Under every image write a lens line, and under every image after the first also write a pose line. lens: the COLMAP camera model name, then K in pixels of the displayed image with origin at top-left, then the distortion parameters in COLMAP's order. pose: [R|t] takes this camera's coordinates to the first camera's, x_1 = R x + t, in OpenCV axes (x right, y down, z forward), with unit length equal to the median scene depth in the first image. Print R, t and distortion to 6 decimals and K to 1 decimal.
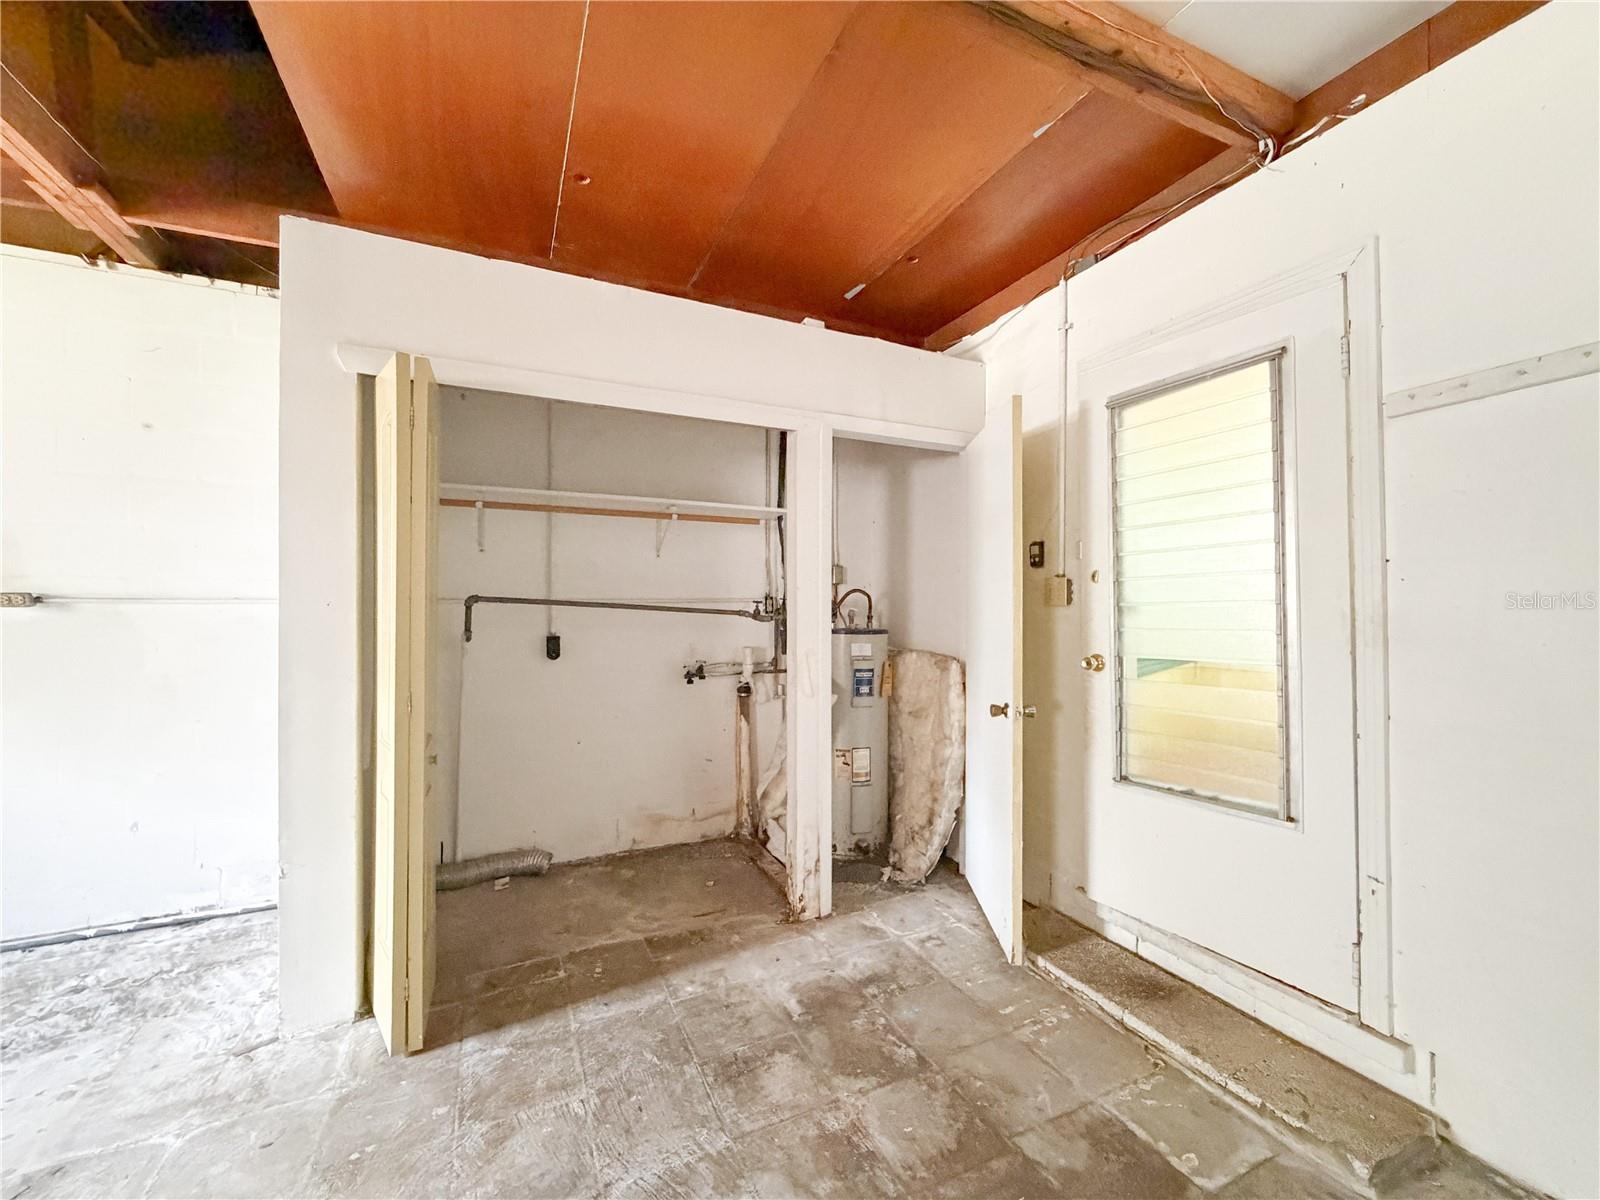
lens RADIAL K [[638.8, 0, 804.7], [0, 638.8, 604.7], [0, 0, 1]] dist [0.000065, -0.000523]
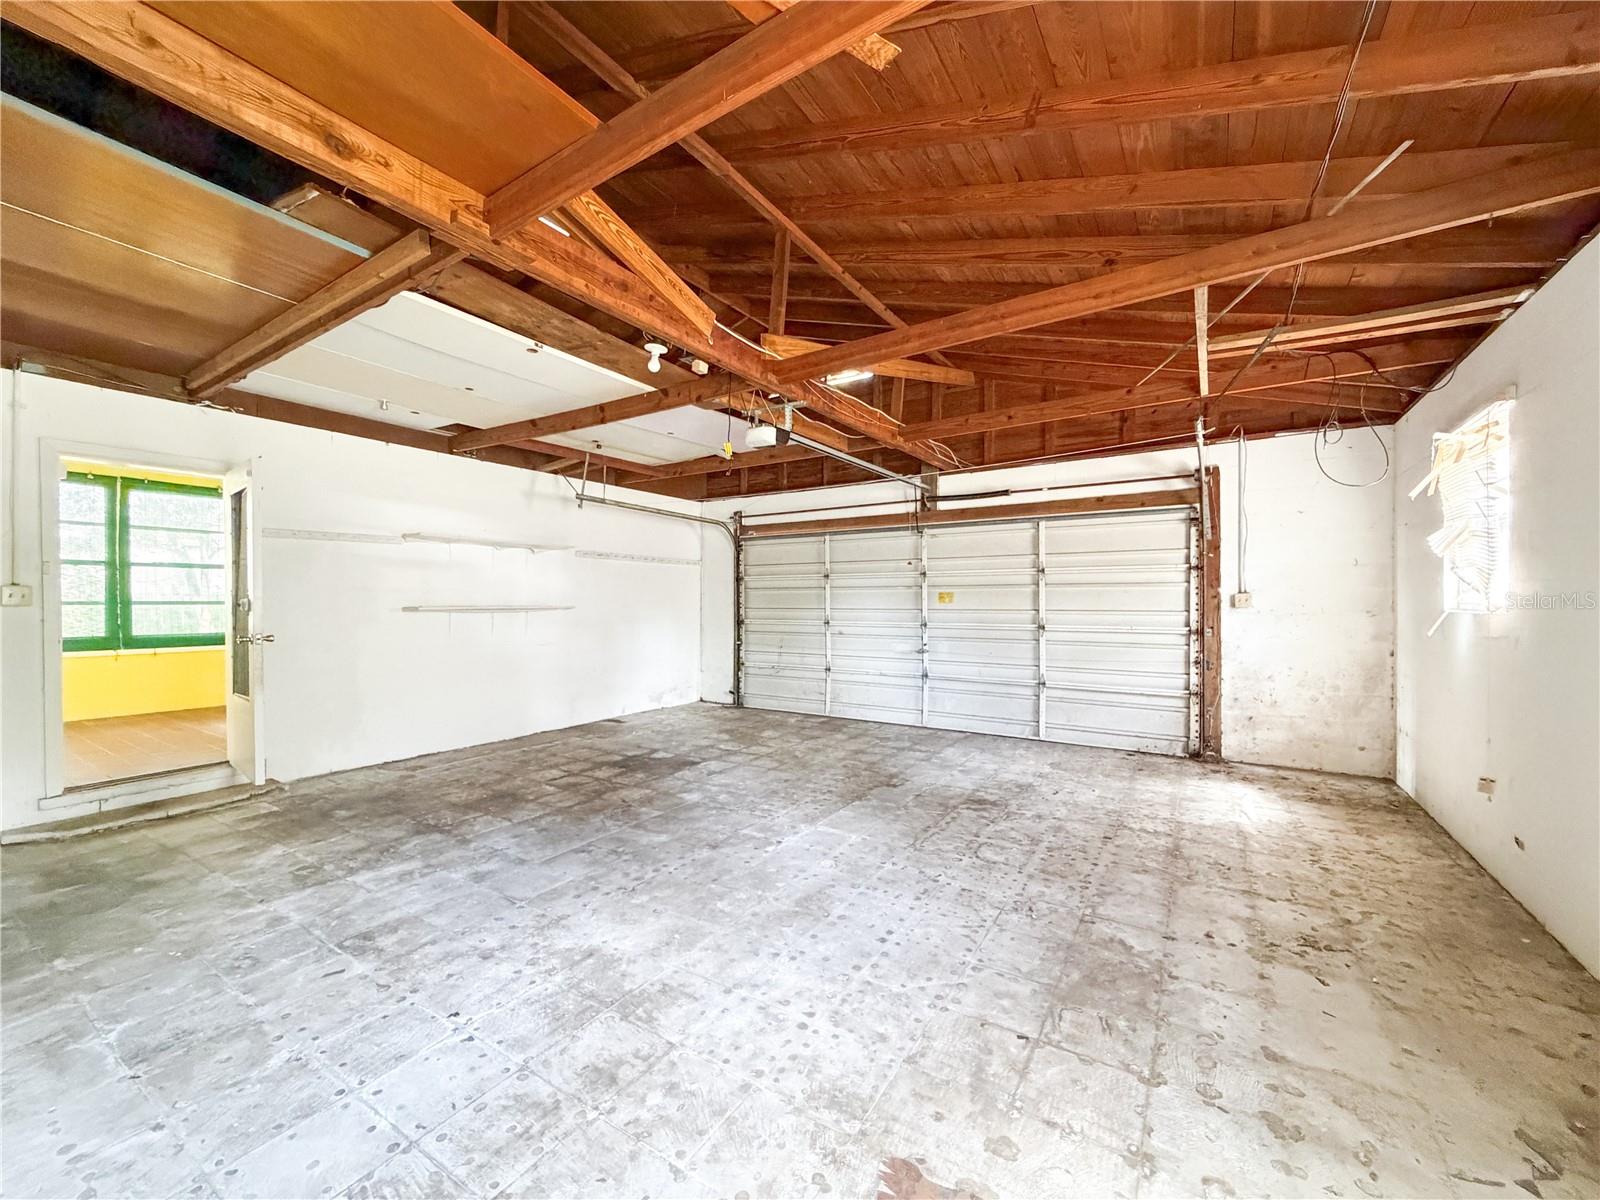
lens RADIAL K [[638.8, 0, 796.9], [0, 638.8, 601.7], [0, 0, 1]] dist [0.000065, -0.000523]
pose [[-0.538391, -0.002928, 0.842690, -1.699080], [-0.000899, 0.999995, 0.002900, -0.013506], [-0.842695, 0.000803, -0.538391, 0.327485]]
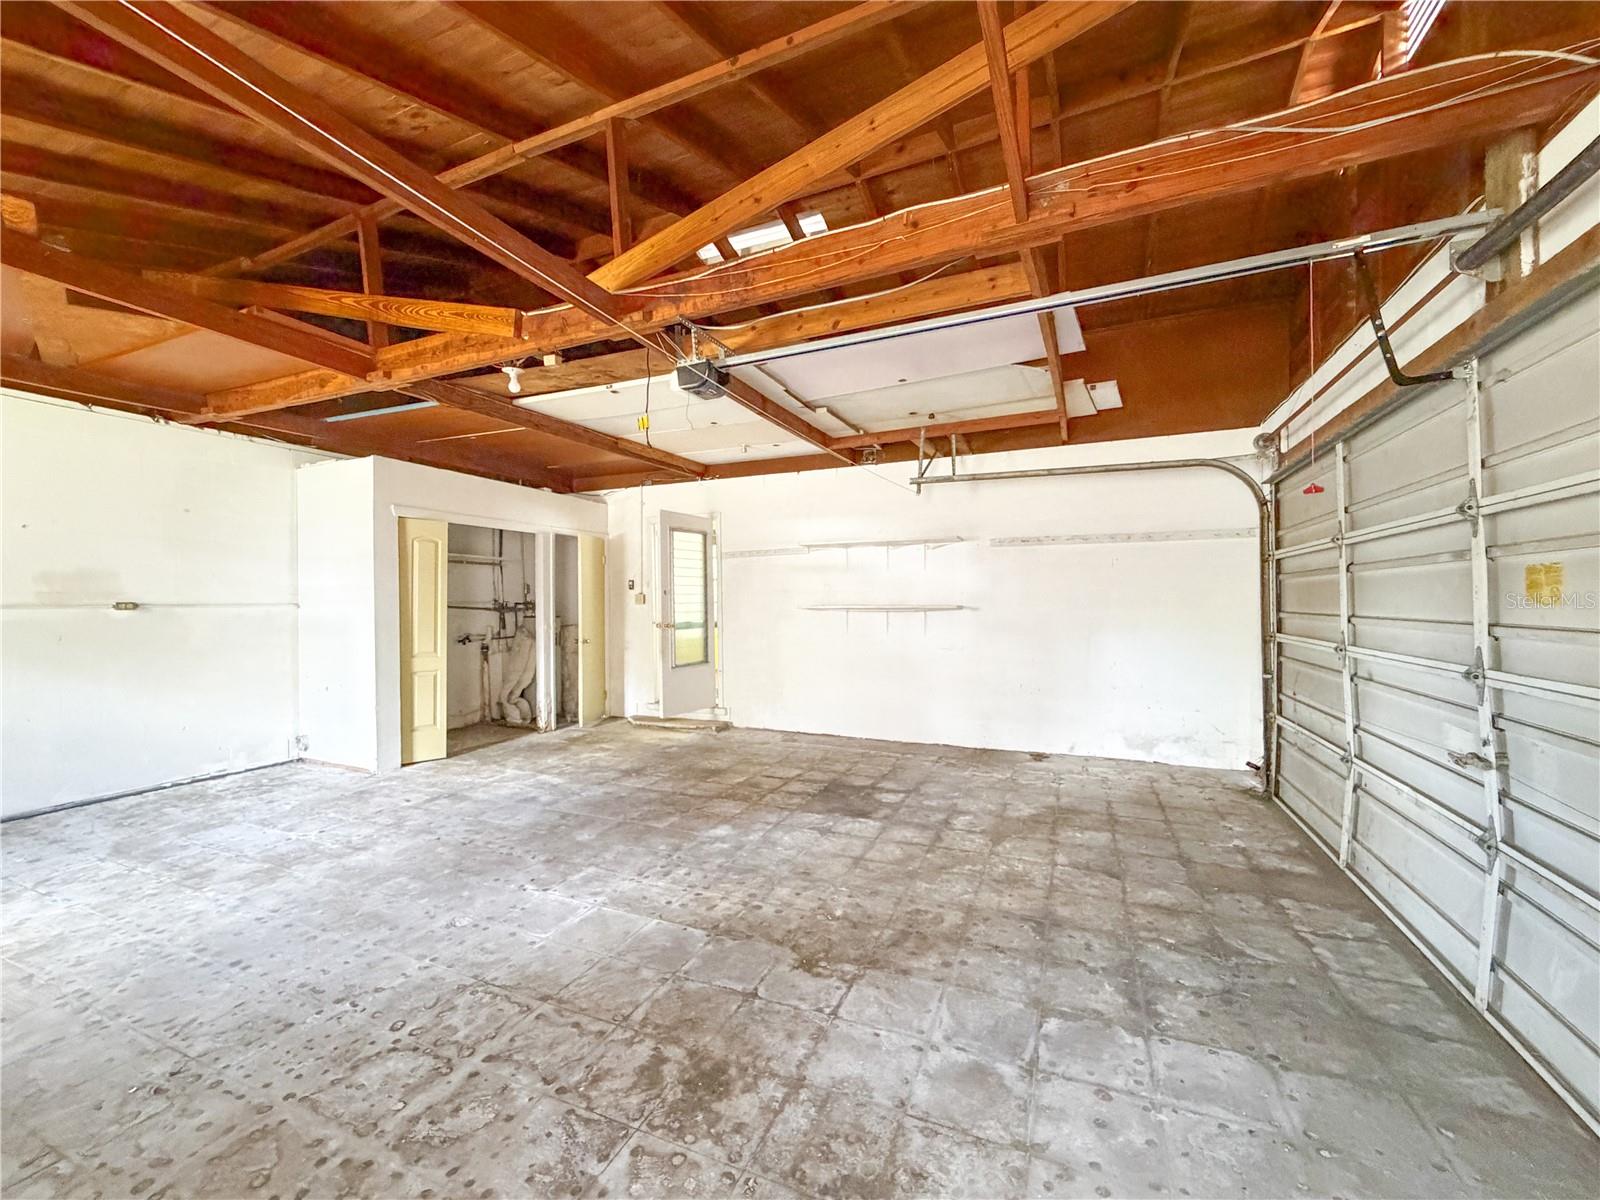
lens RADIAL K [[638.8, 0, 793.1], [0, 638.8, 601.4], [0, 0, 1]] dist [0.000065, -0.000523]
pose [[0.750976, -0.006270, 0.660300, -0.944196], [0.006491, 0.999977, 0.002113, -0.011510], [-0.660298, 0.002699, 0.750999, -1.542540]]
